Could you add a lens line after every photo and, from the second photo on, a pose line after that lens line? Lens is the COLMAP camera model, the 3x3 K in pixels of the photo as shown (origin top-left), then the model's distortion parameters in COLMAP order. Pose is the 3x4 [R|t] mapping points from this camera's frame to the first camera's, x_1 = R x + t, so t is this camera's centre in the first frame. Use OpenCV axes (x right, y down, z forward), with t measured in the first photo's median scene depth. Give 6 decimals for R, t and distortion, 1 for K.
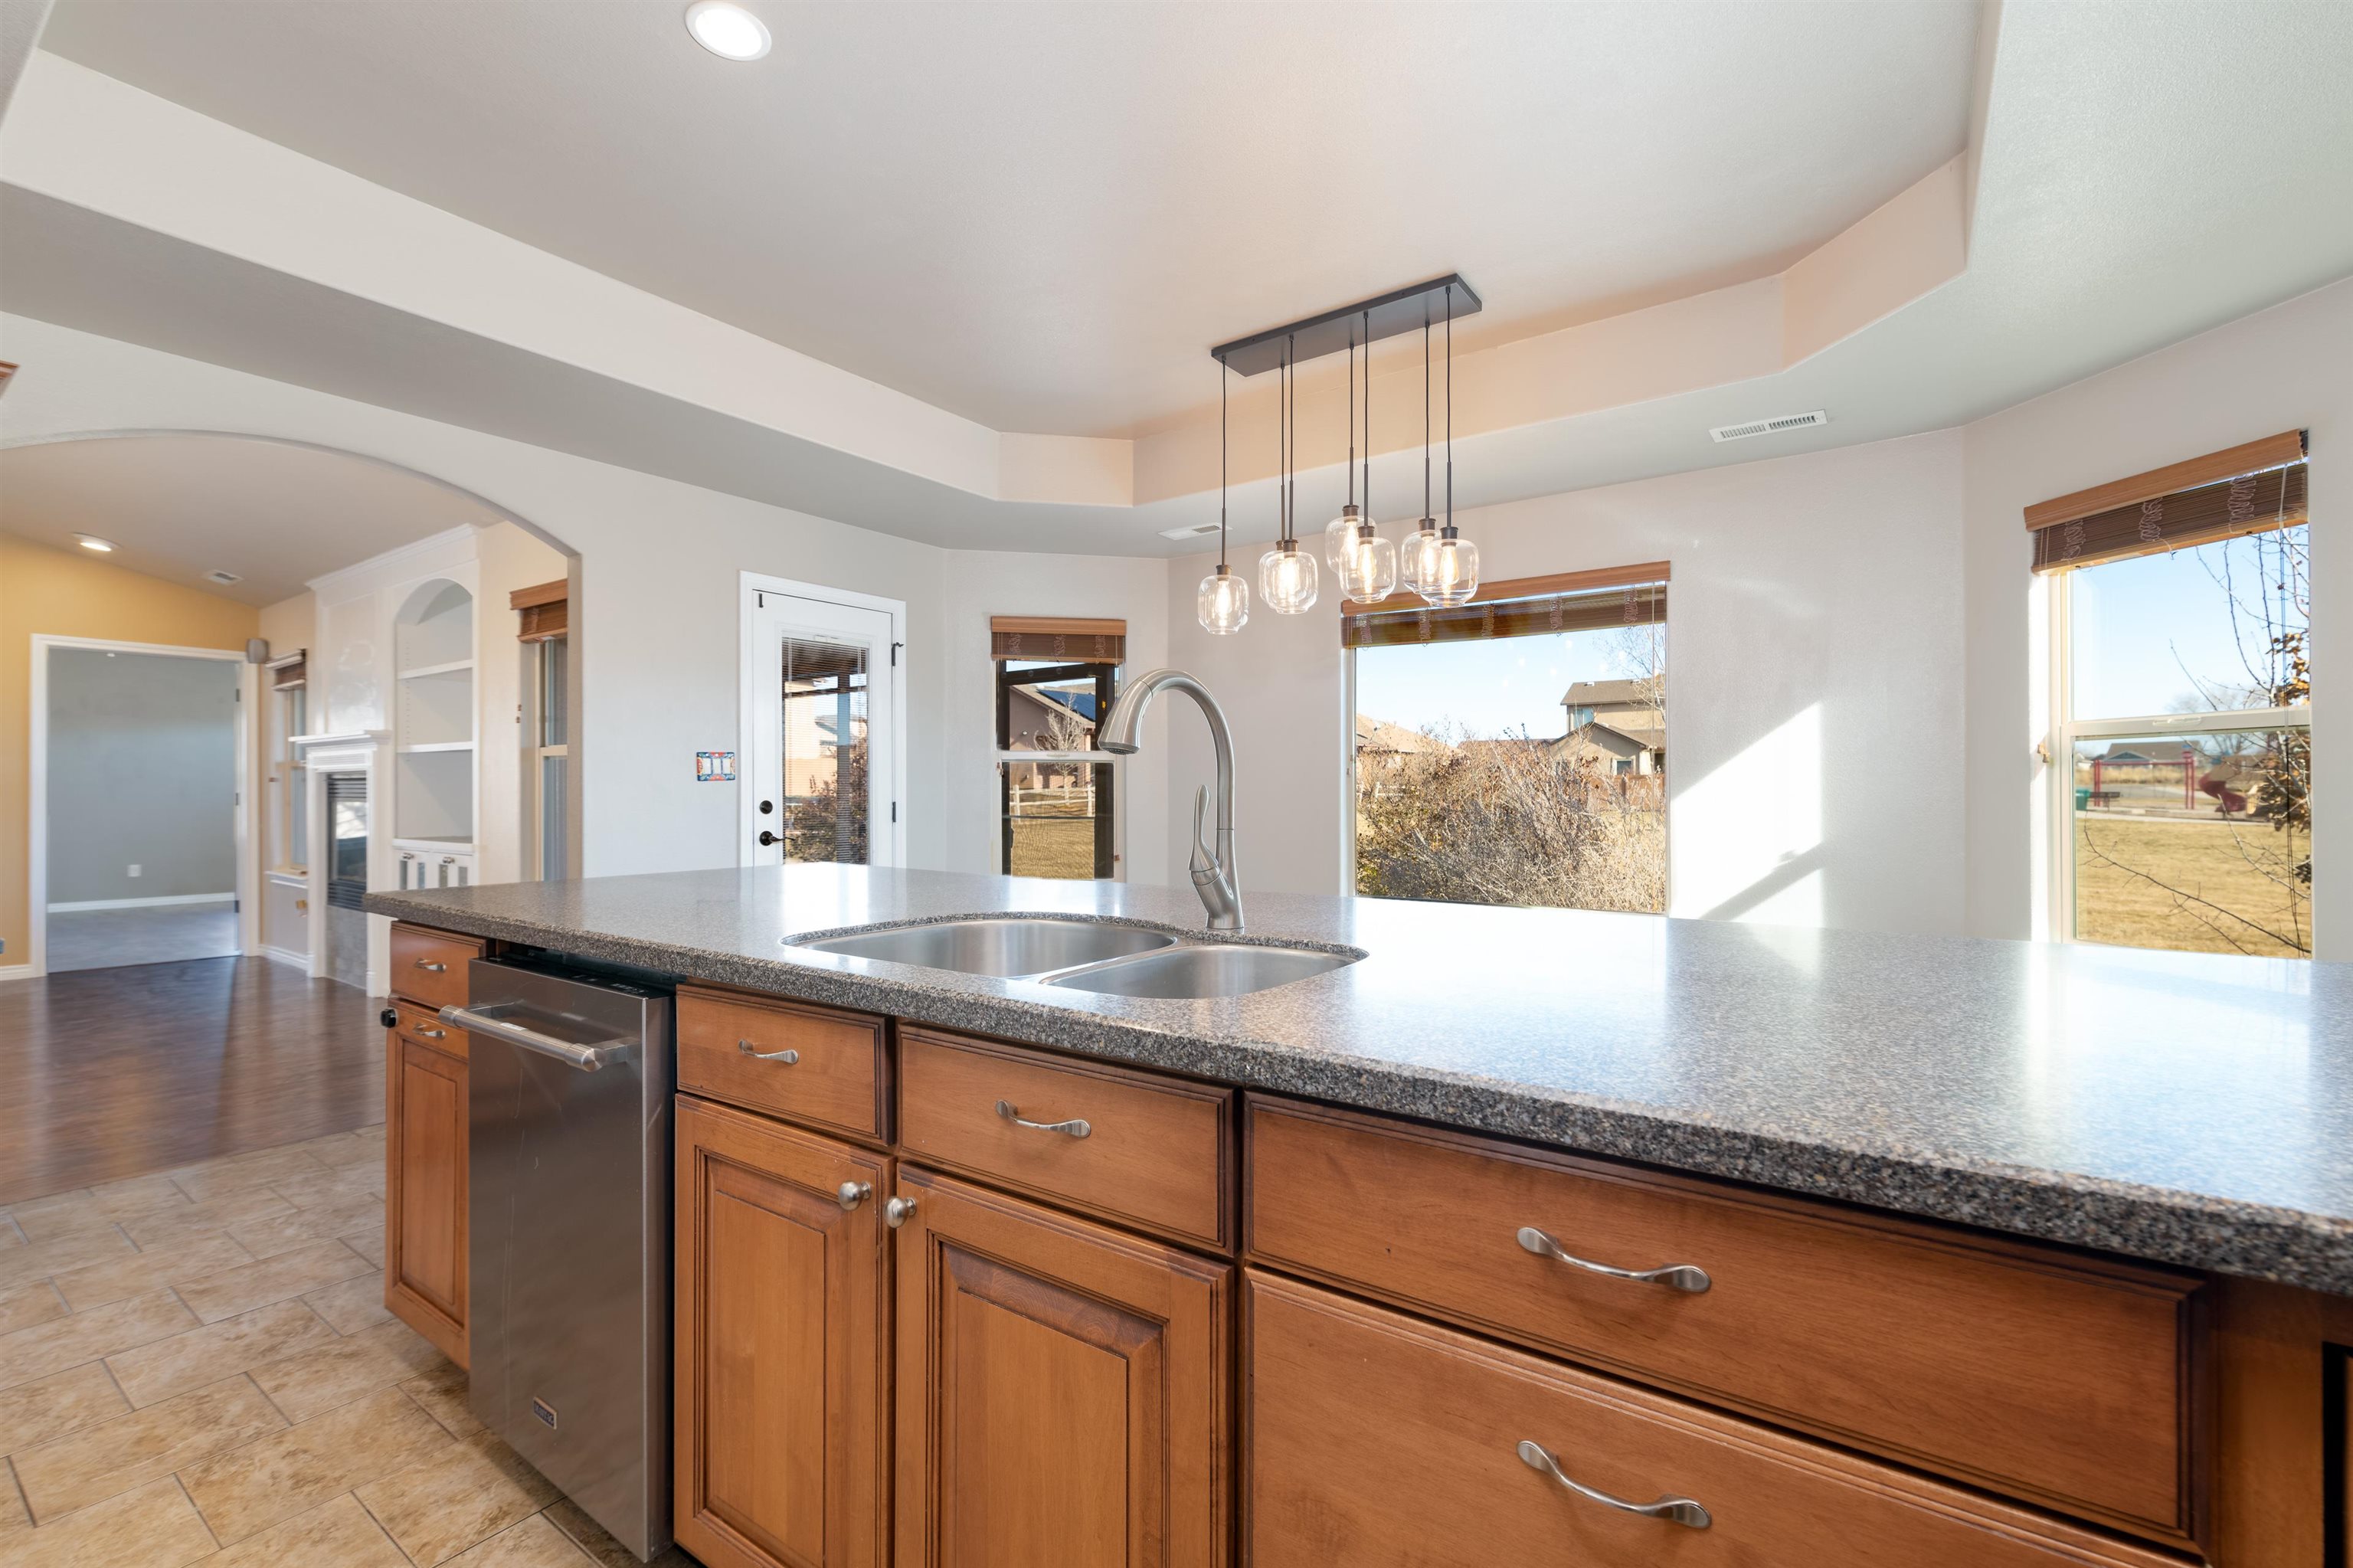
lens RADIAL K [[1012.2, 0, 1169.7], [0, 1012.2, 796.8], [0, 0, 1]] dist [0.003291, -0.000662]
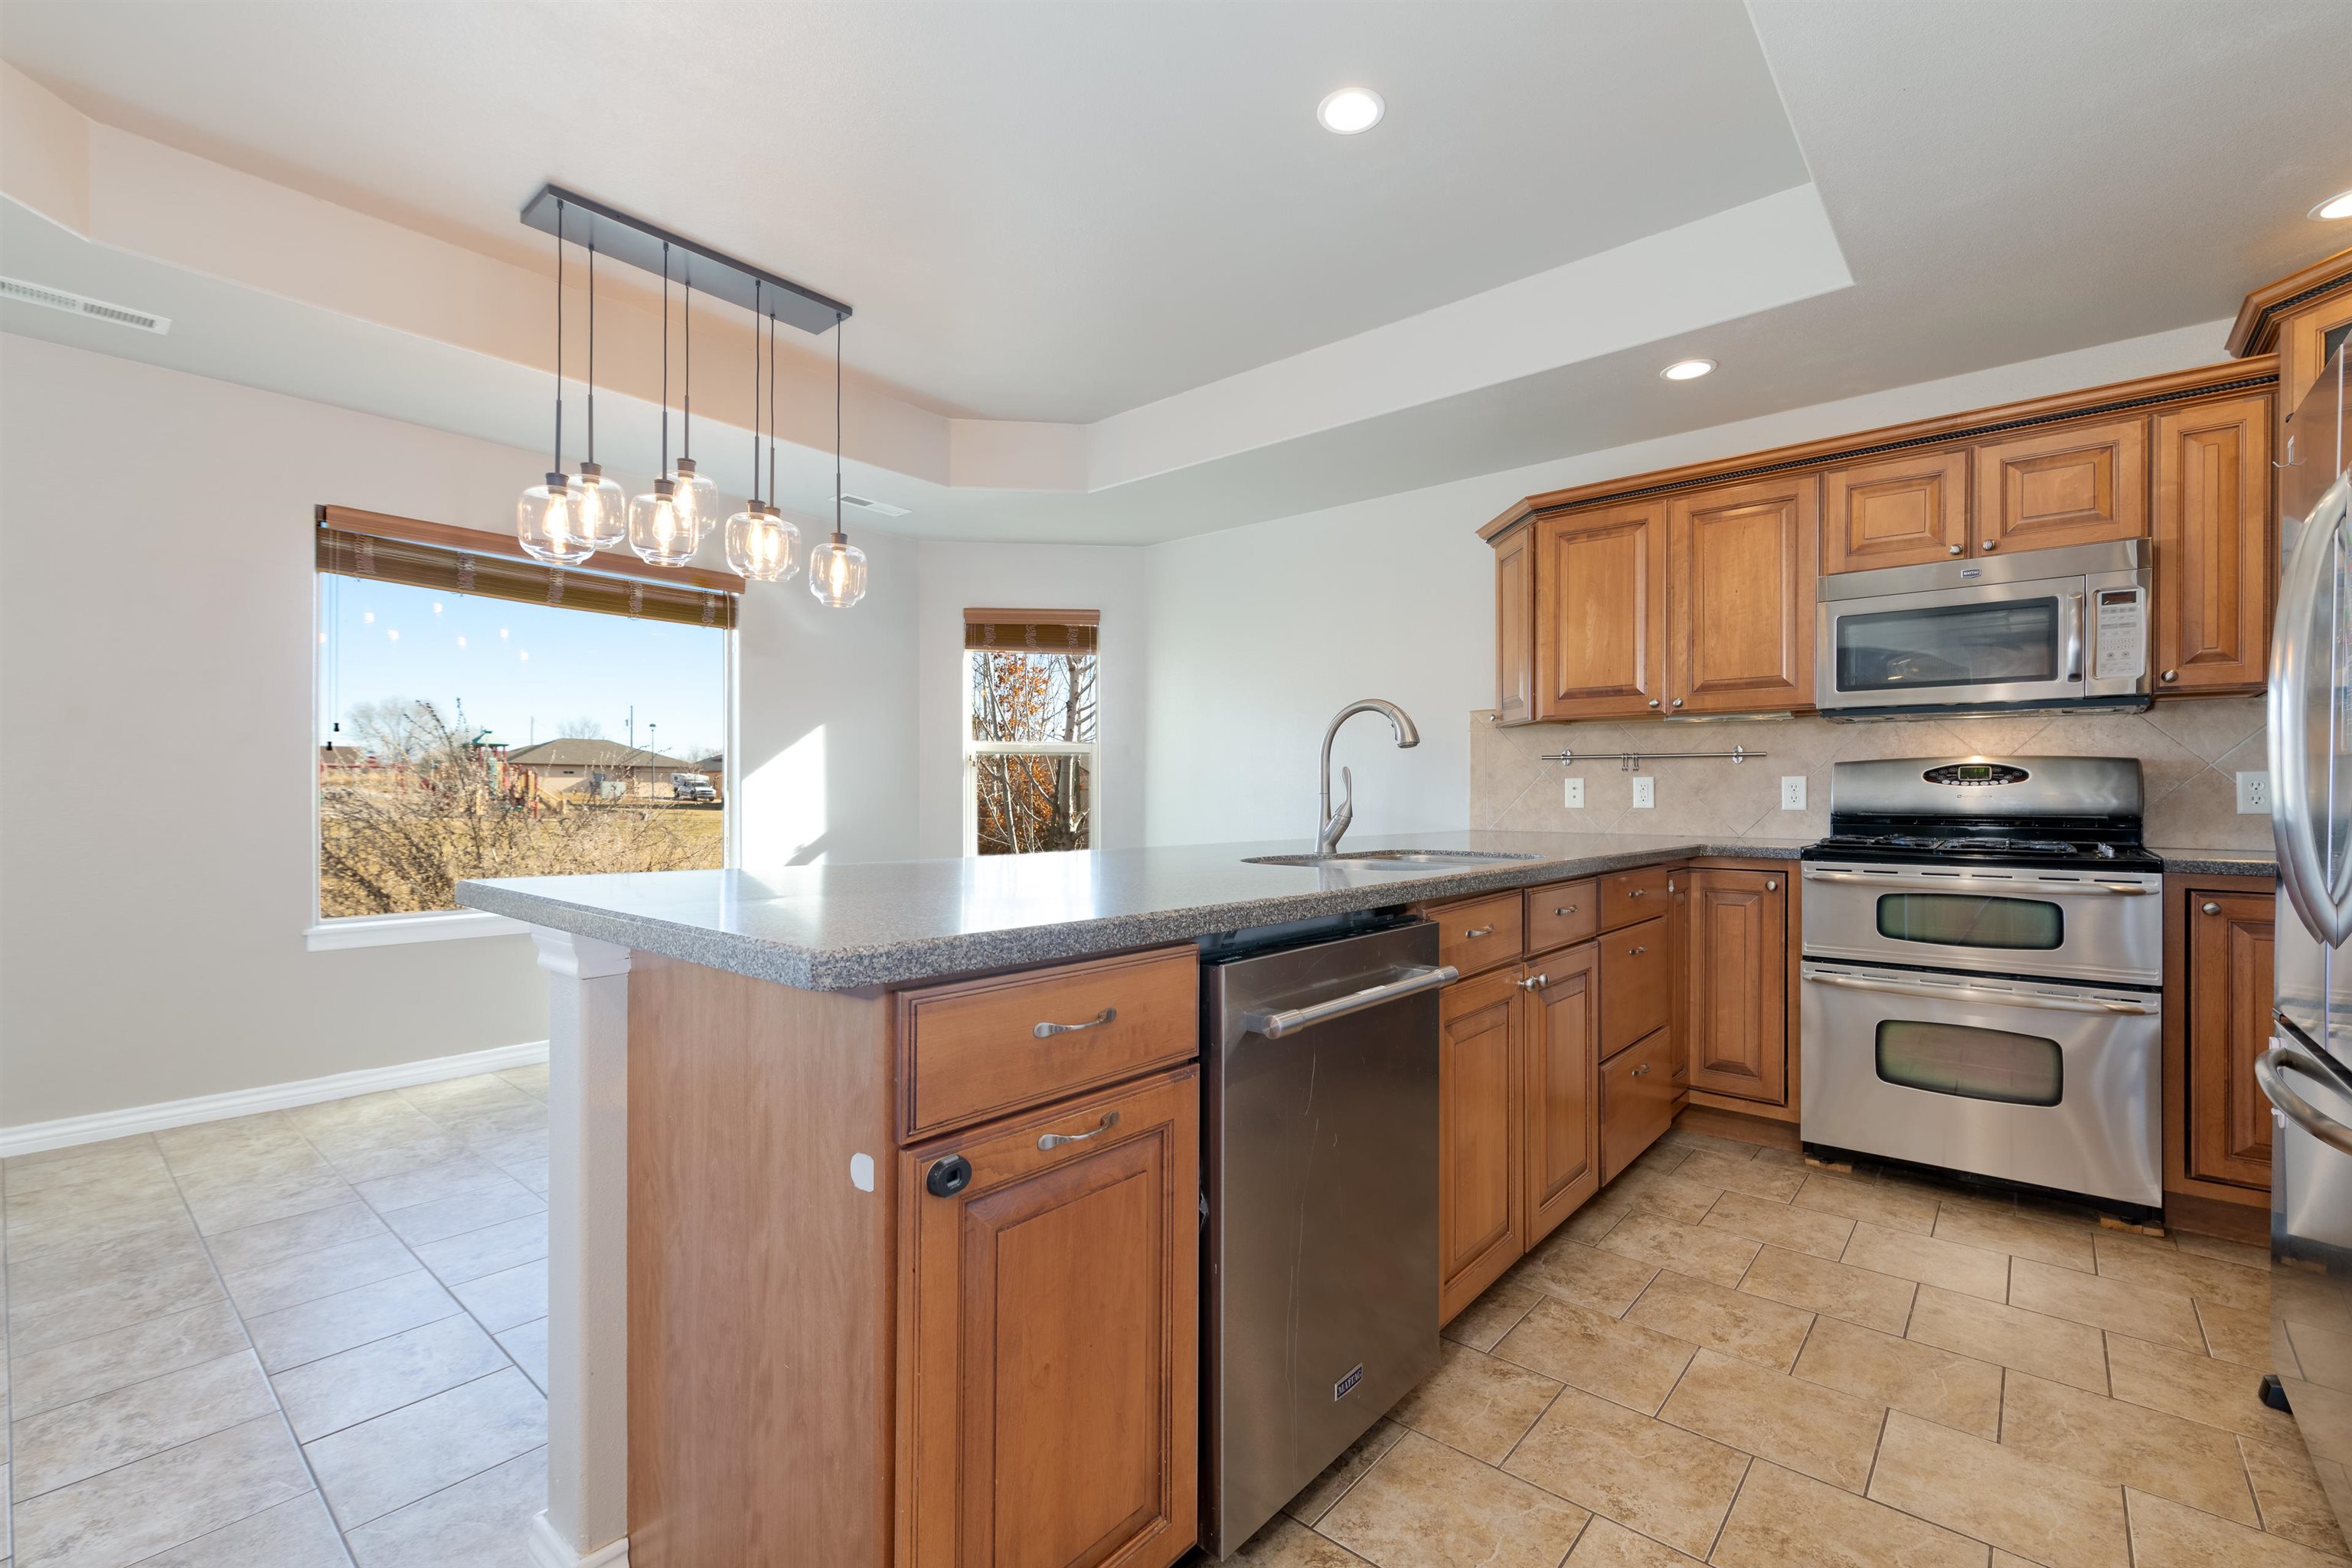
lens RADIAL K [[1011.8, 0, 1201.2], [0, 1011.8, 791.4], [0, 0, 1]] dist [0.003291, -0.000662]
pose [[0.072116, 0.003287, 0.997391, -0.876393], [-0.008769, 0.999958, -0.002662, 0.013363], [-0.997358, -0.008554, 0.072142, 0.583504]]
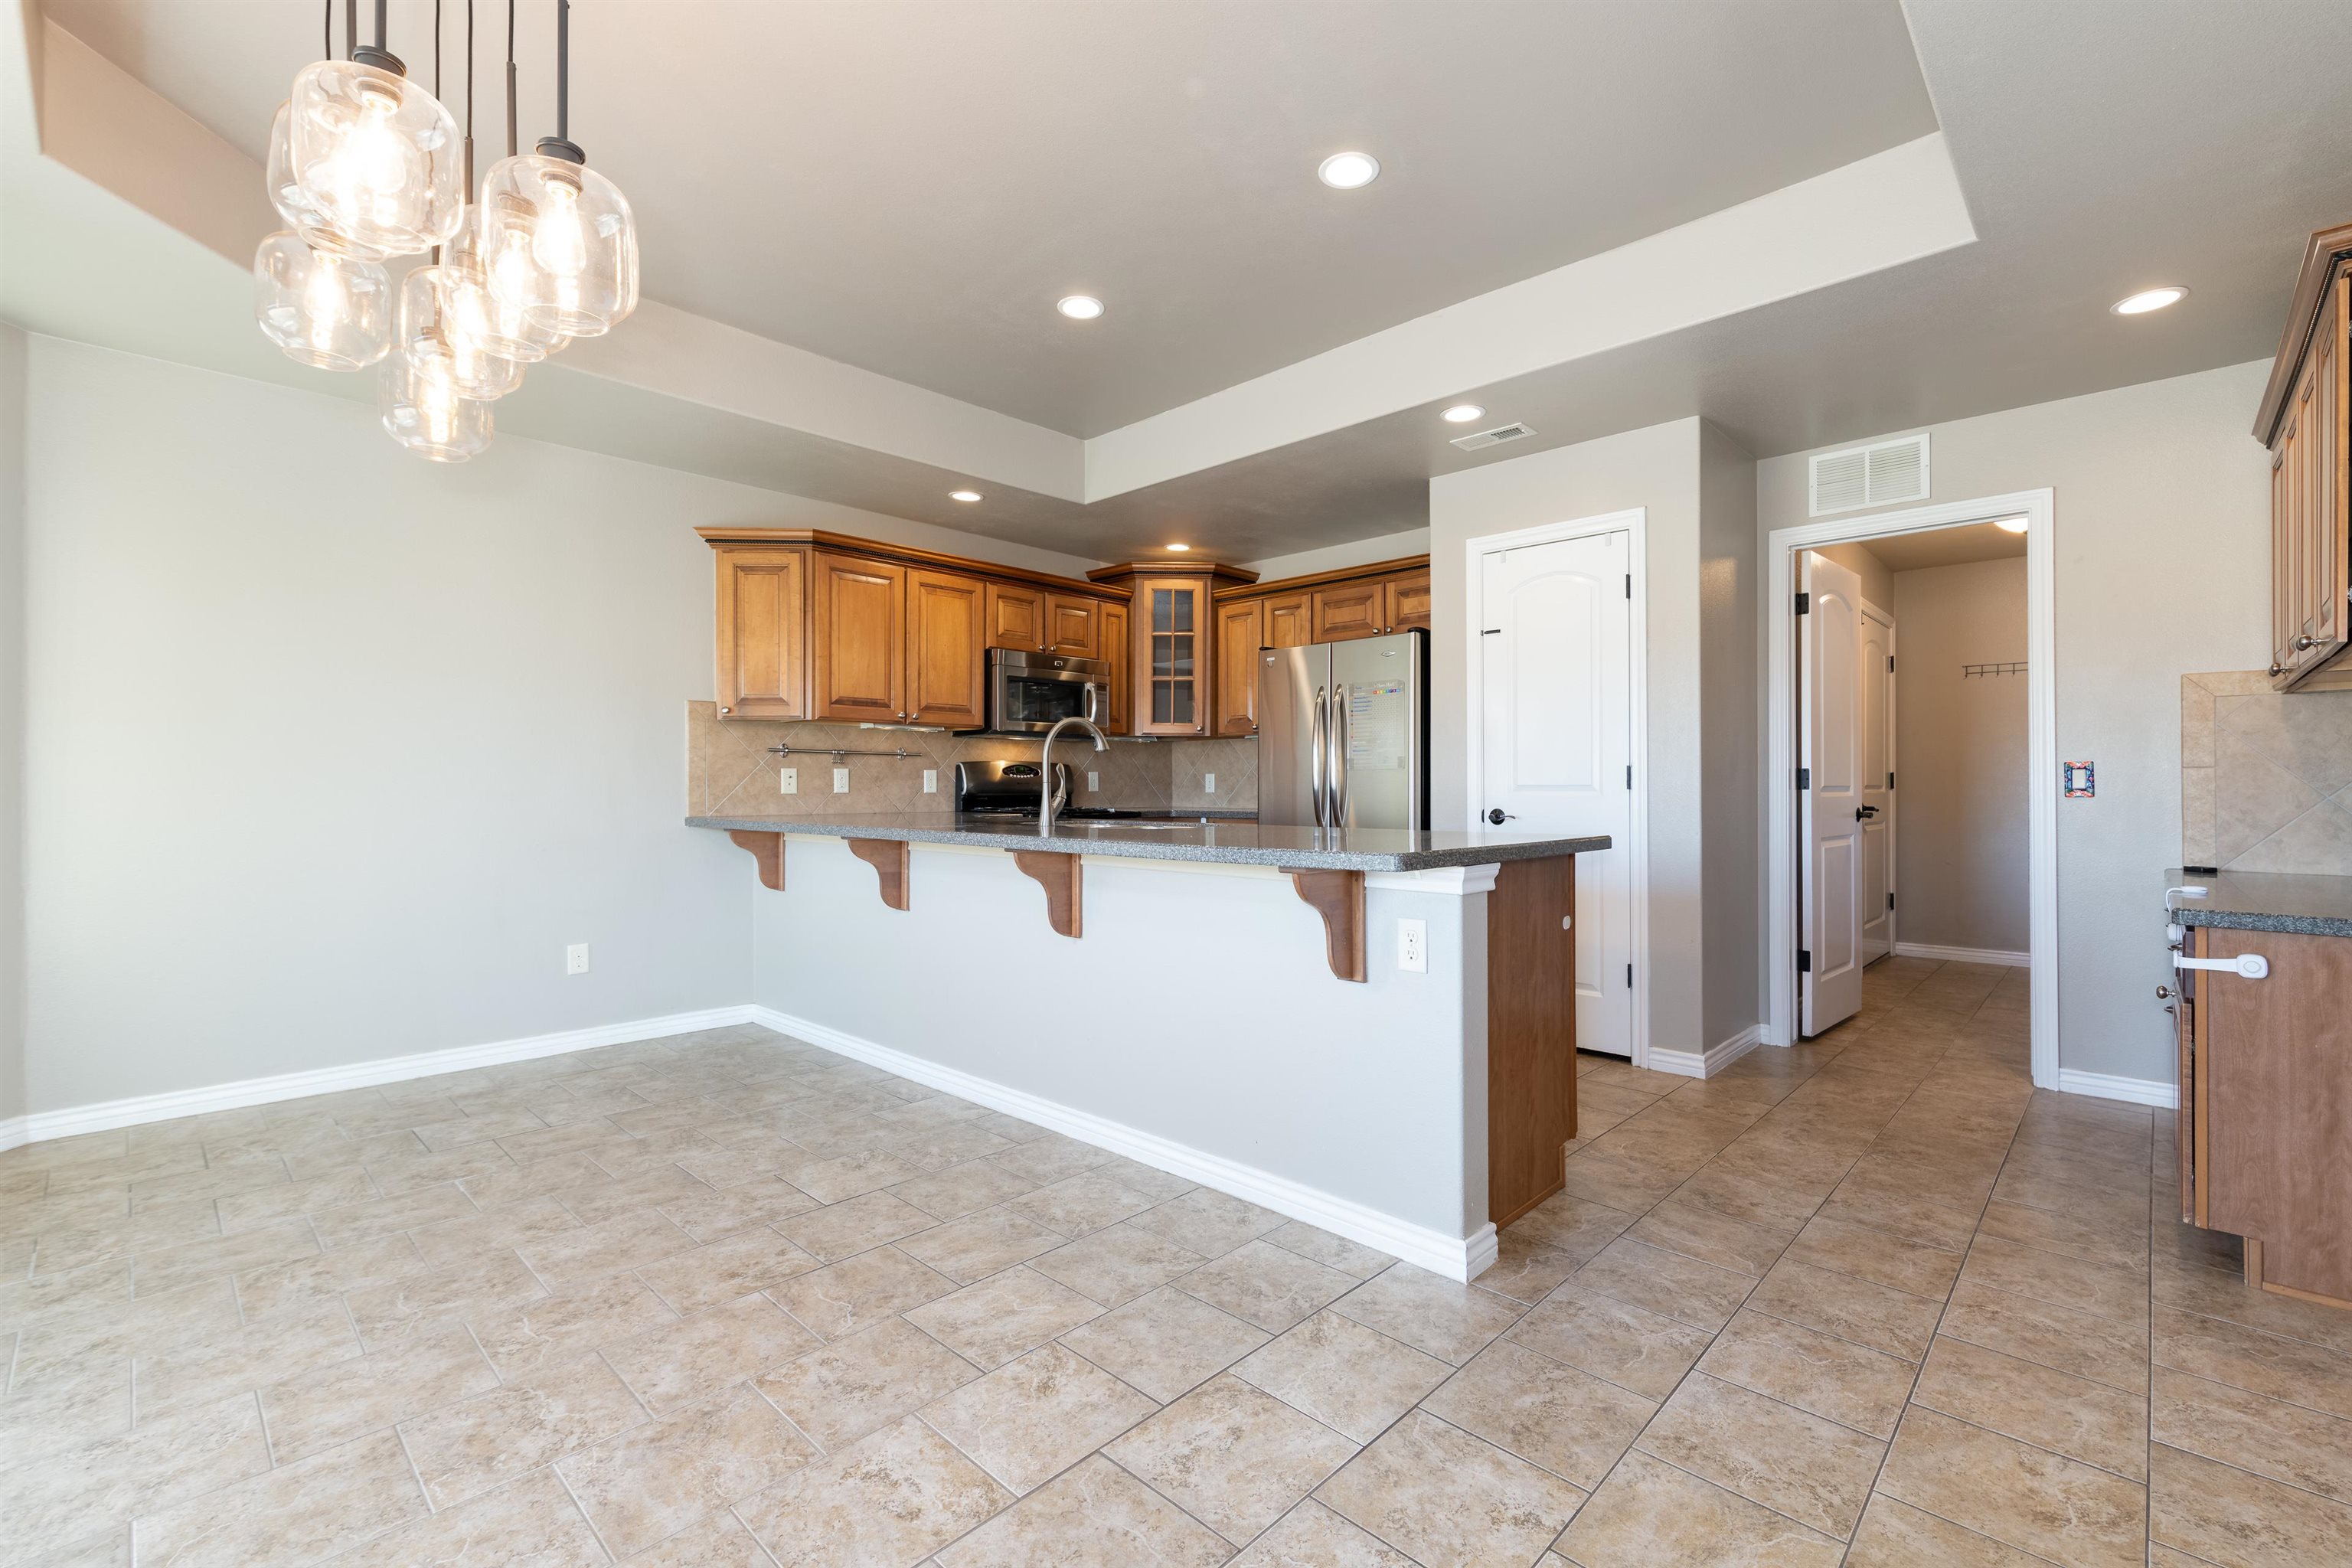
lens RADIAL K [[1011.8, 0, 1199.1], [0, 1011.8, 780.8], [0, 0, 1]] dist [0.003291, -0.000662]
pose [[-0.991696, -0.001302, 0.128598, -0.309795], [-0.002649, 0.999943, -0.010306, 0.022549], [-0.128577, -0.010561, -0.991643, 1.723904]]
